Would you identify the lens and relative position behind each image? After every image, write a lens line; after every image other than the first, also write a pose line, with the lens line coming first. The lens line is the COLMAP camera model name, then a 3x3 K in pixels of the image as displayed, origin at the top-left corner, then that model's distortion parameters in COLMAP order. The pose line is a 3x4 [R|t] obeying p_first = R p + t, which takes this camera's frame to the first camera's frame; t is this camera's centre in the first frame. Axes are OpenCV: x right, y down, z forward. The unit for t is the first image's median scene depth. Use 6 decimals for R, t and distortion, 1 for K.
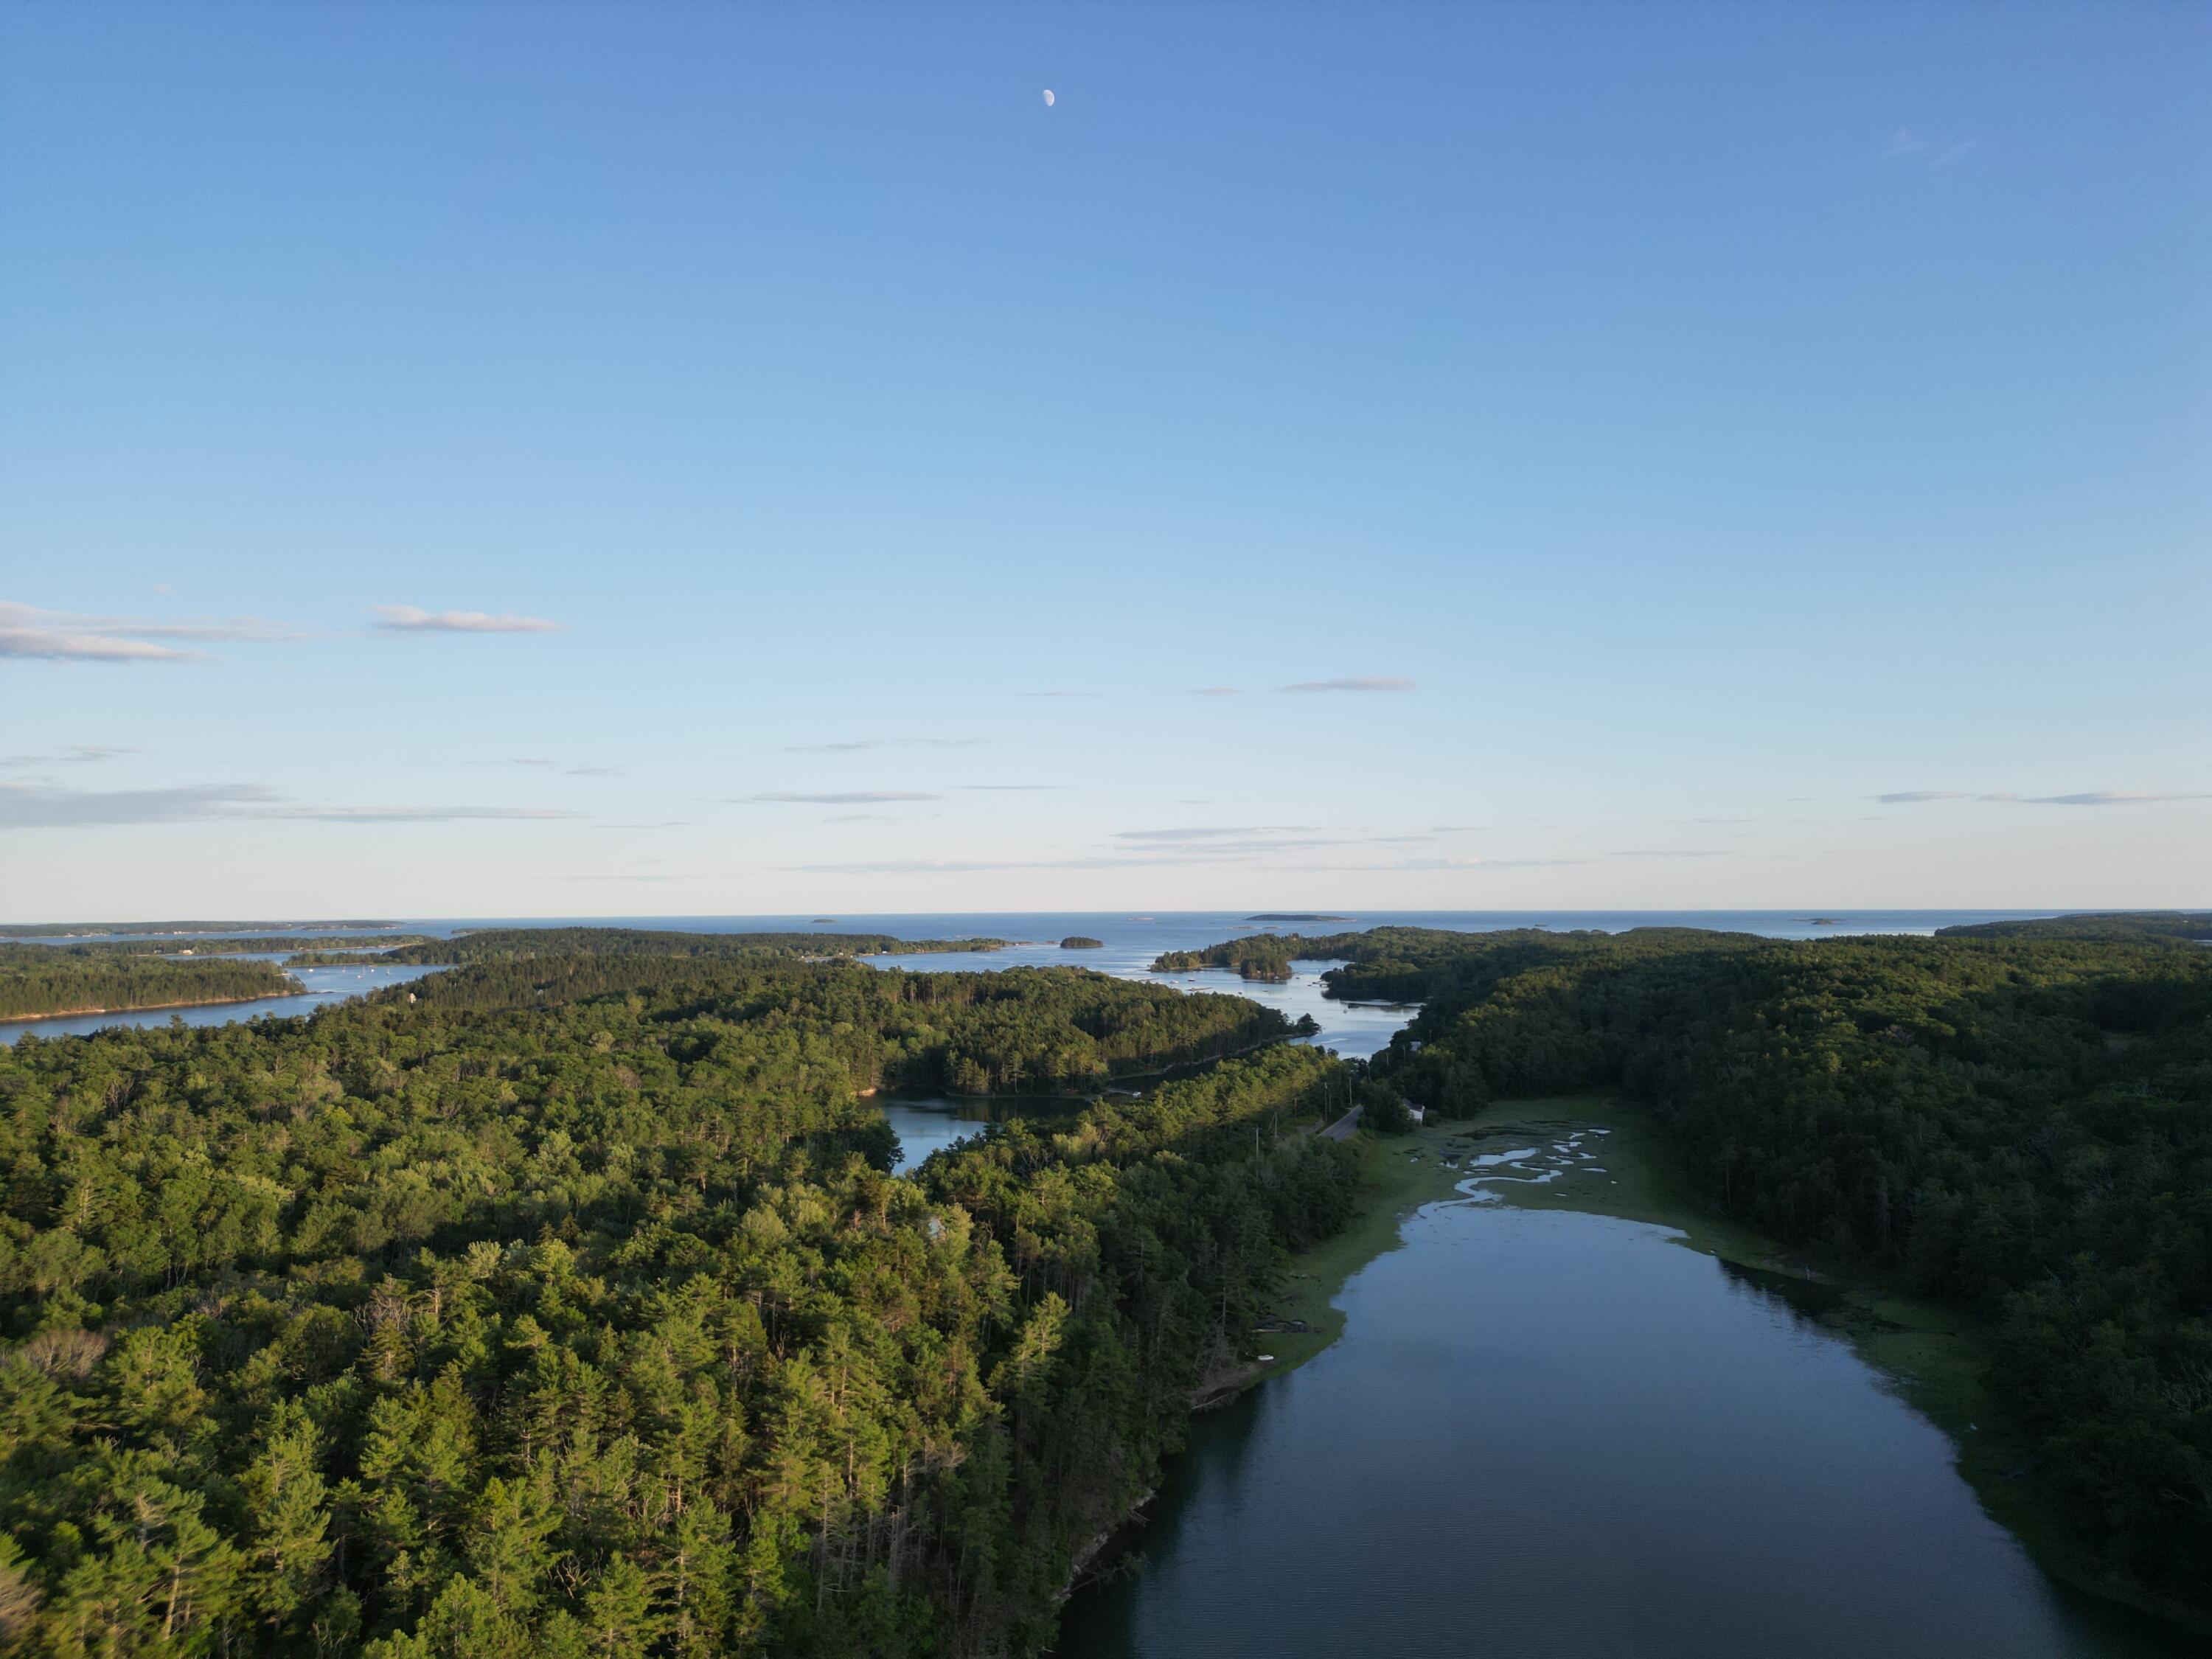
lens RADIAL K [[1552.3, 0, 1041.8], [0, 1552.3, 898.8], [0, 0, 1]] dist [0.019258, -0.003366]
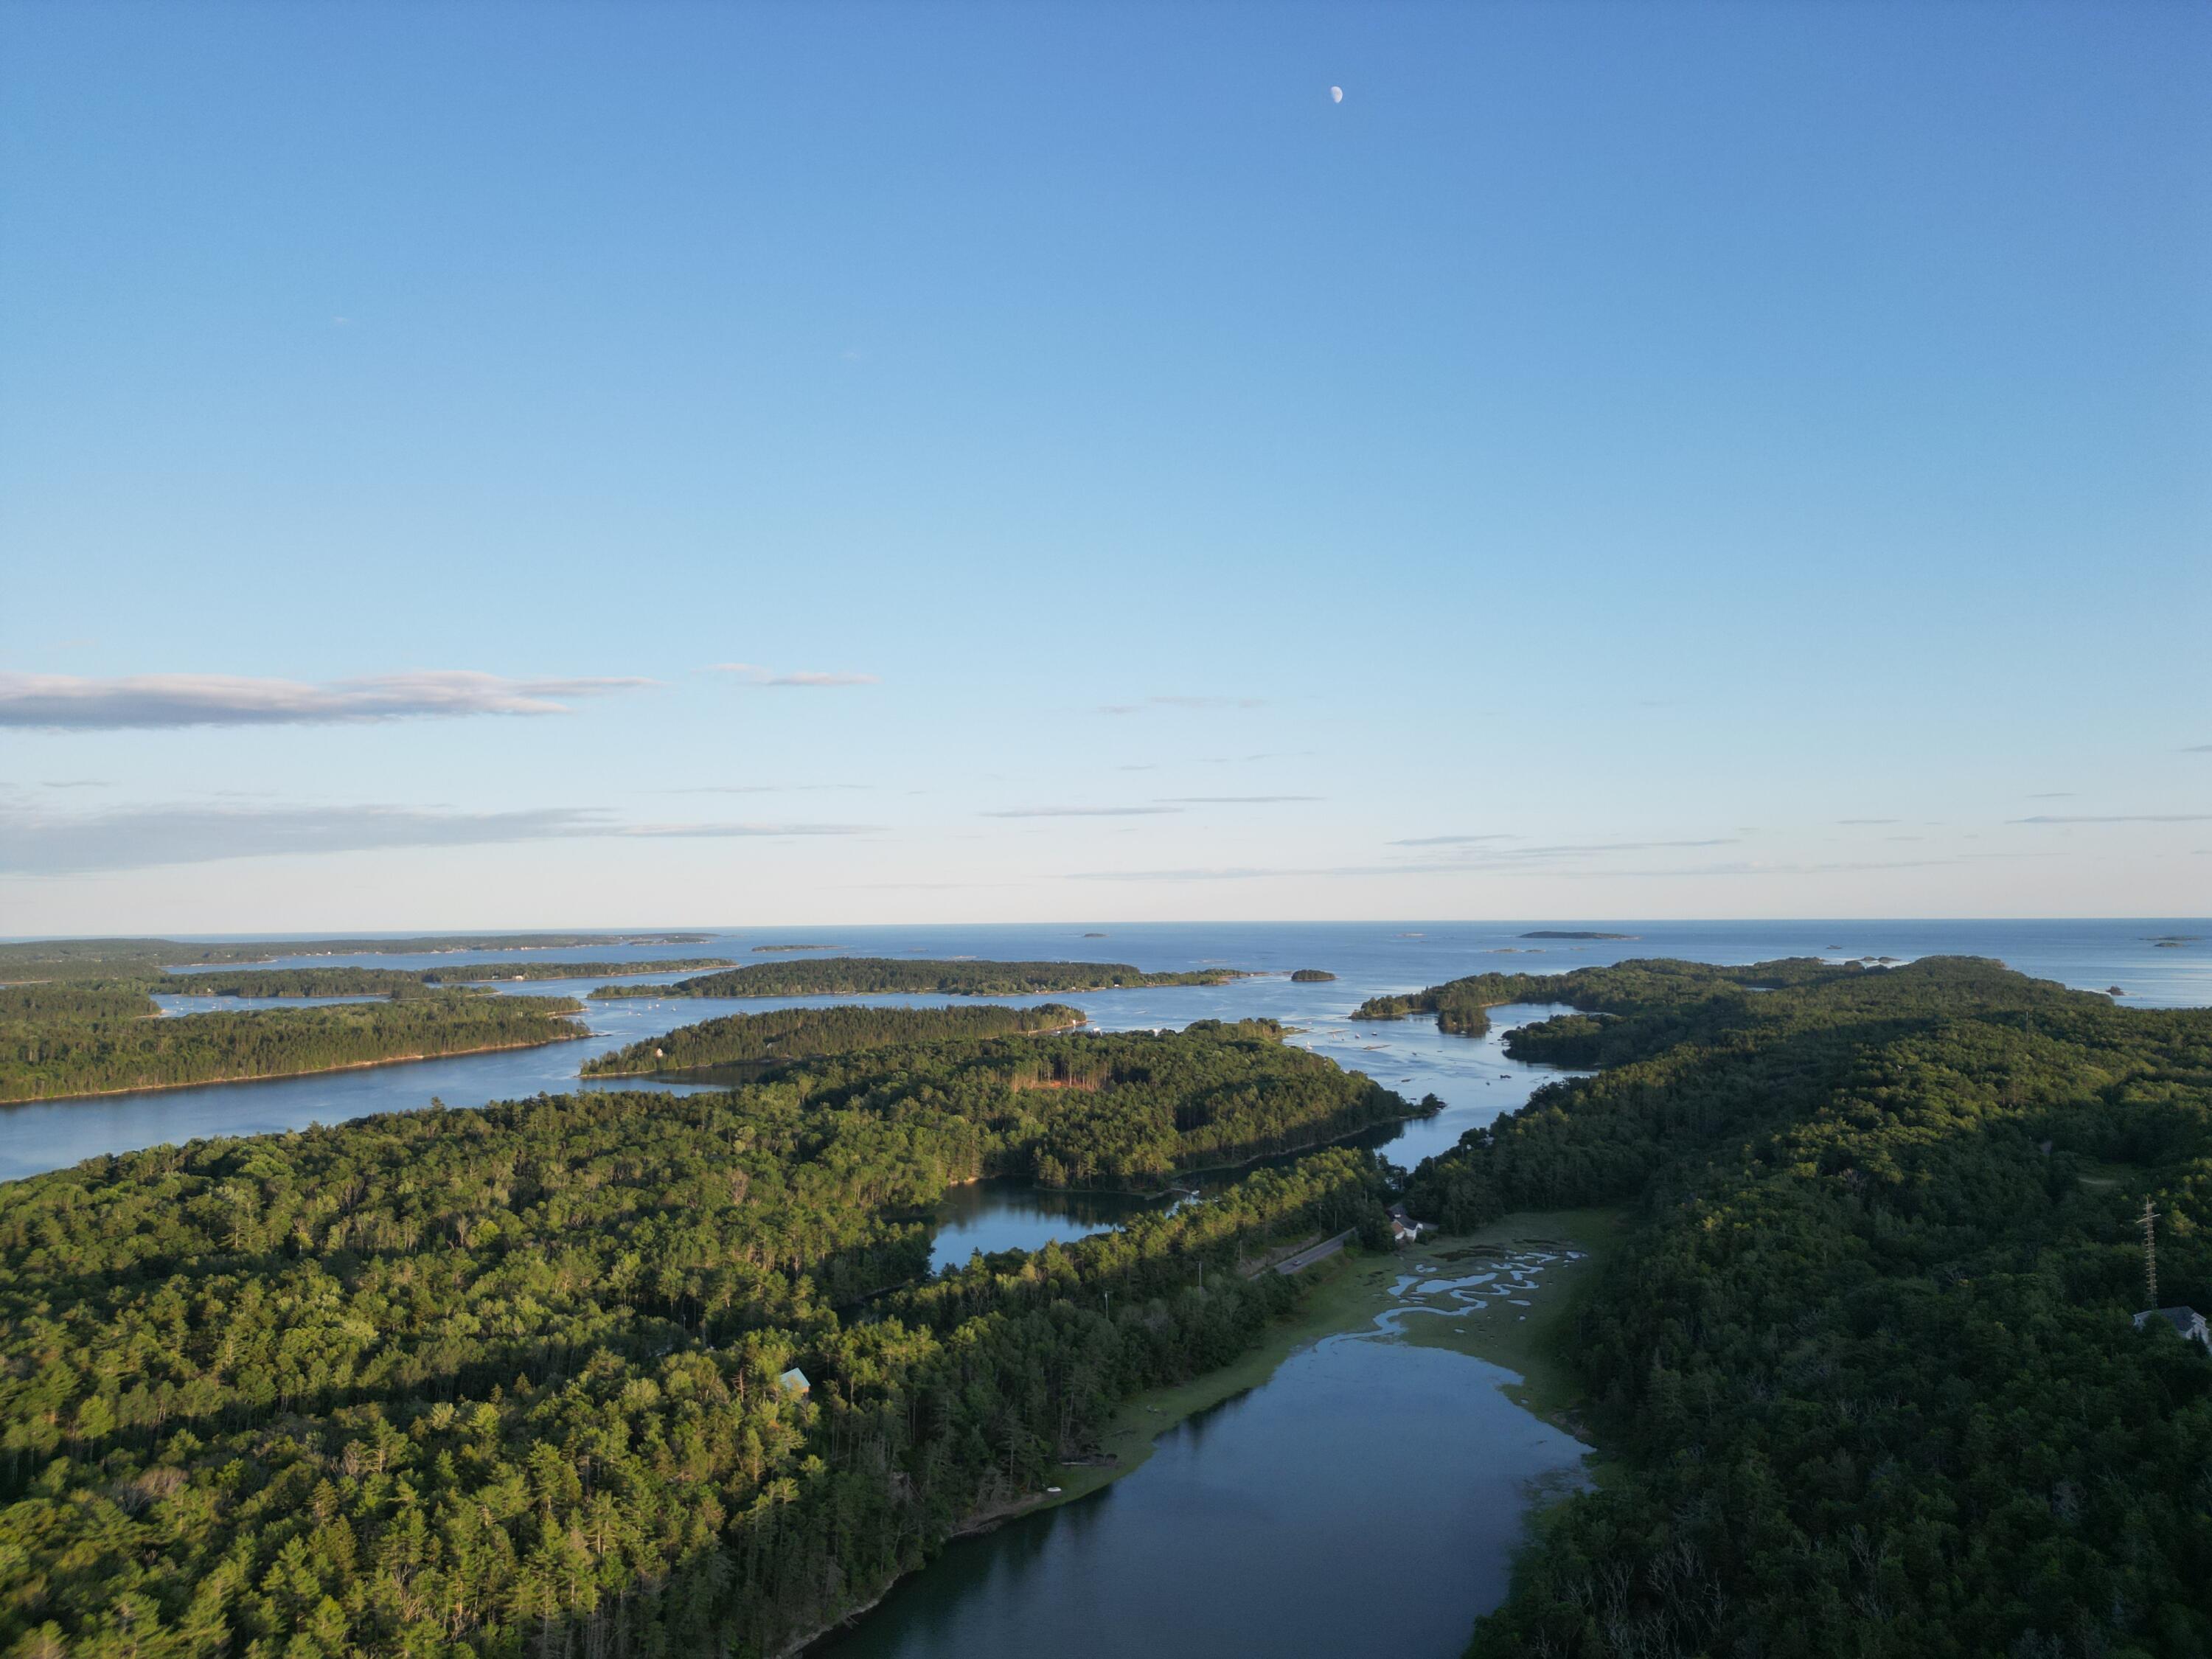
lens RADIAL K [[1552.3, 0, 1053.3], [0, 1552.3, 892.8], [0, 0, 1]] dist [0.019258, -0.003366]
pose [[0.981817, -0.005386, -0.189755, 0.211936], [0.005571, 0.999984, 0.000441, -0.112423], [0.189749, -0.001491, 0.981831, -0.155749]]
